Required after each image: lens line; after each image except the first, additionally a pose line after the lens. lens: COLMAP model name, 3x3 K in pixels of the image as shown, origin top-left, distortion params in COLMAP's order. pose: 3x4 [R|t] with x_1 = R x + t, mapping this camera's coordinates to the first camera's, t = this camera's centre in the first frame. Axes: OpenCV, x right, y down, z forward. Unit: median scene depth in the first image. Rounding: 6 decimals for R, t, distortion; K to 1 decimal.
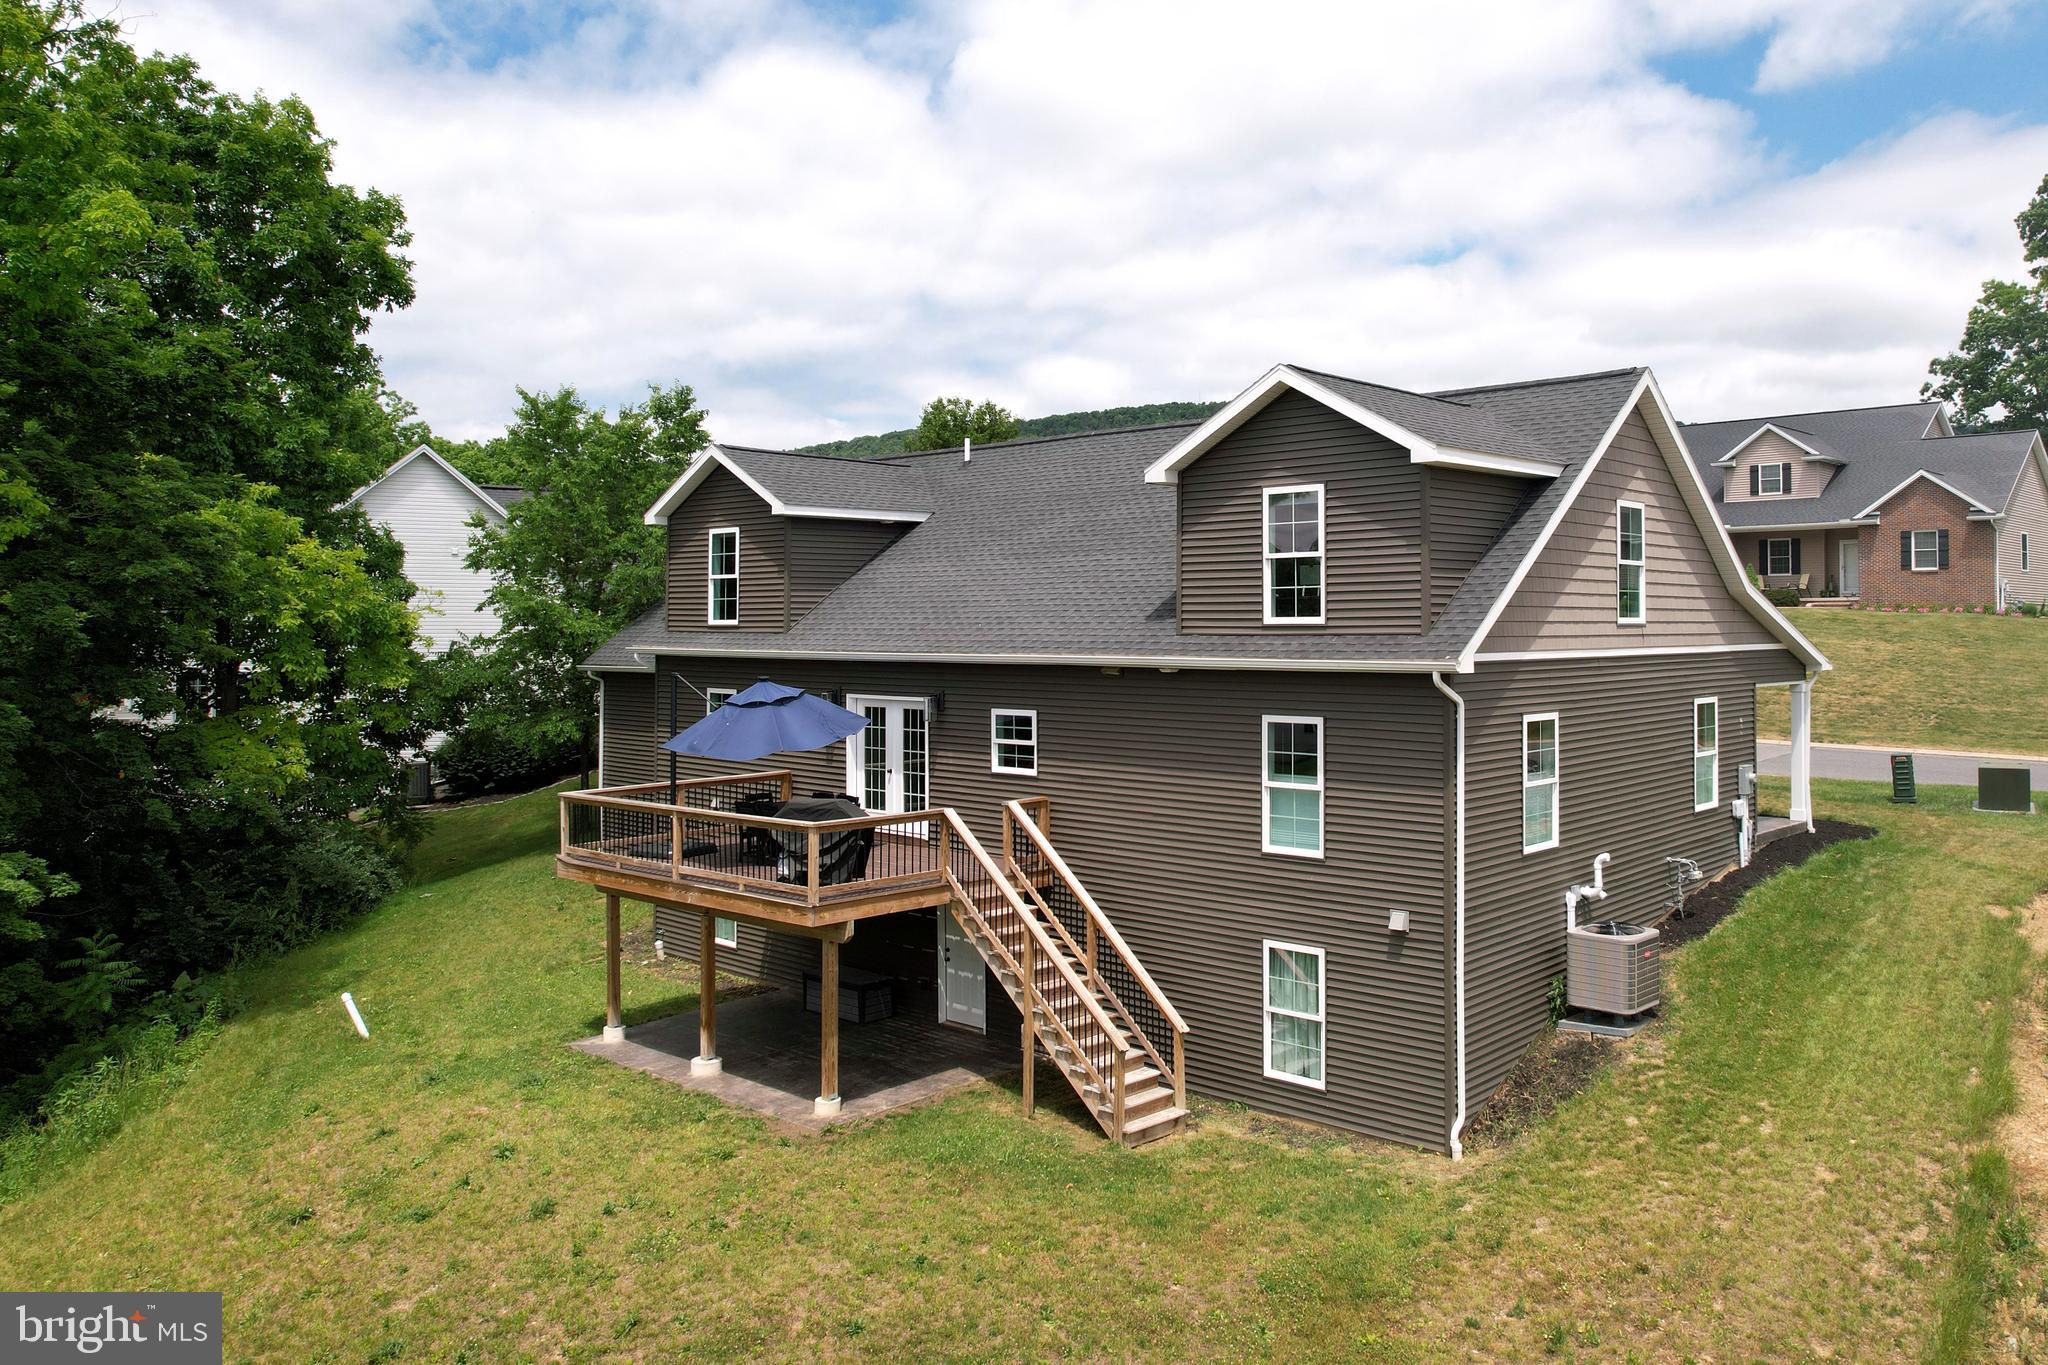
lens RADIAL K [[1500.9, 0, 1208.3], [0, 1500.9, 610.6], [0, 0, 1]] dist [-0.038370, -0.000700]
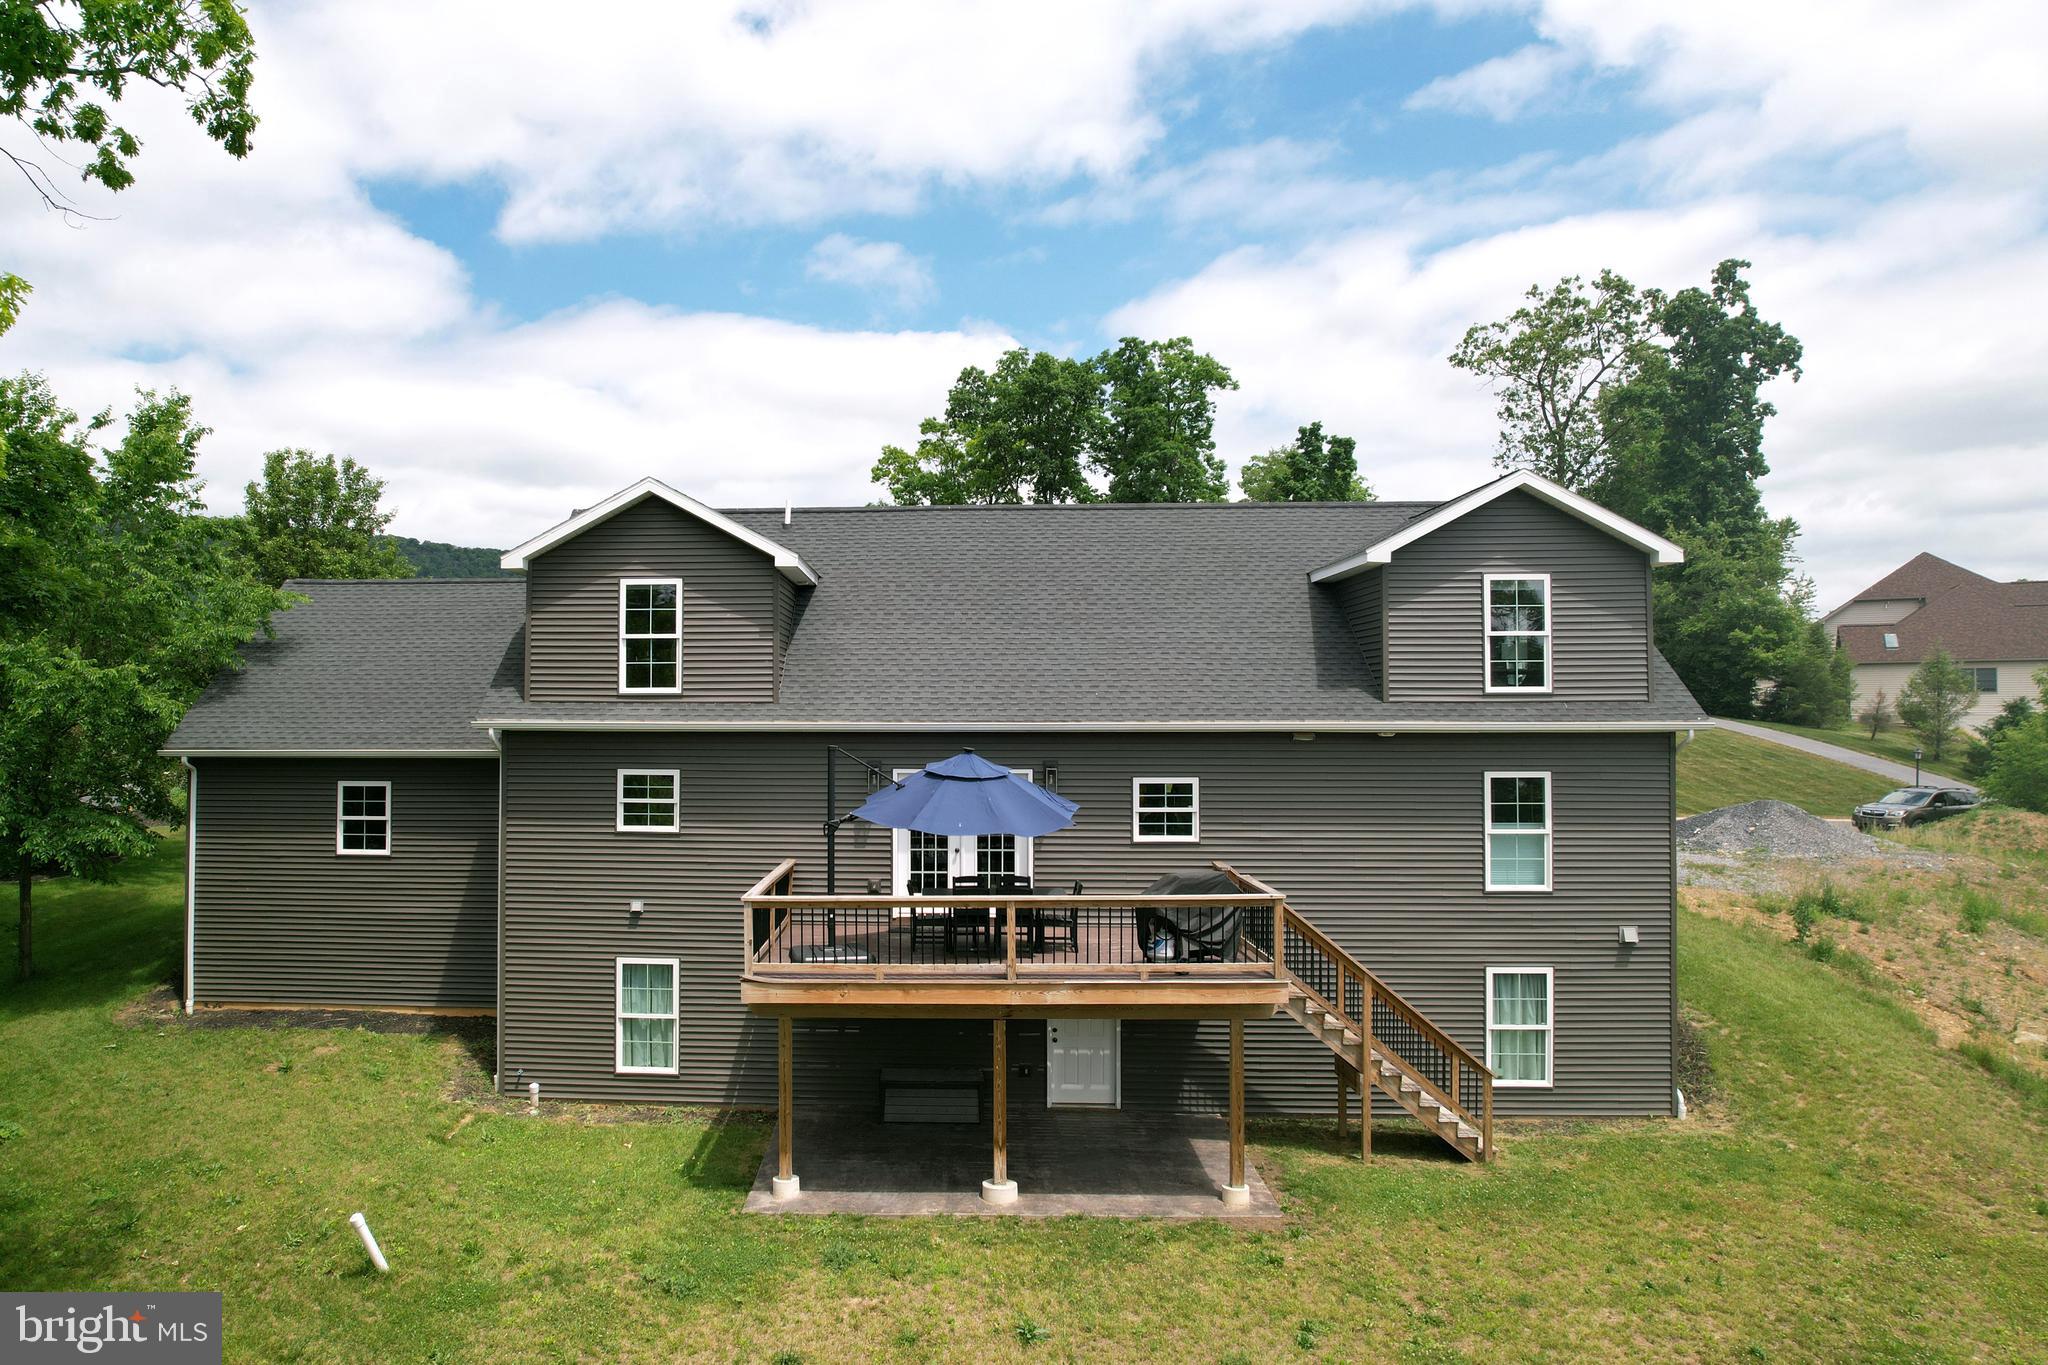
lens RADIAL K [[1331.5, 0, 1063.1], [0, 1331.5, 687.1], [0, 0, 1]] dist [-0.075963, 0.068717]
pose [[0.812642, 0.010657, 0.582666, -0.712462], [-0.006285, 0.999935, -0.009524, 0.014584], [-0.582730, 0.004077, 0.812656, 0.321457]]
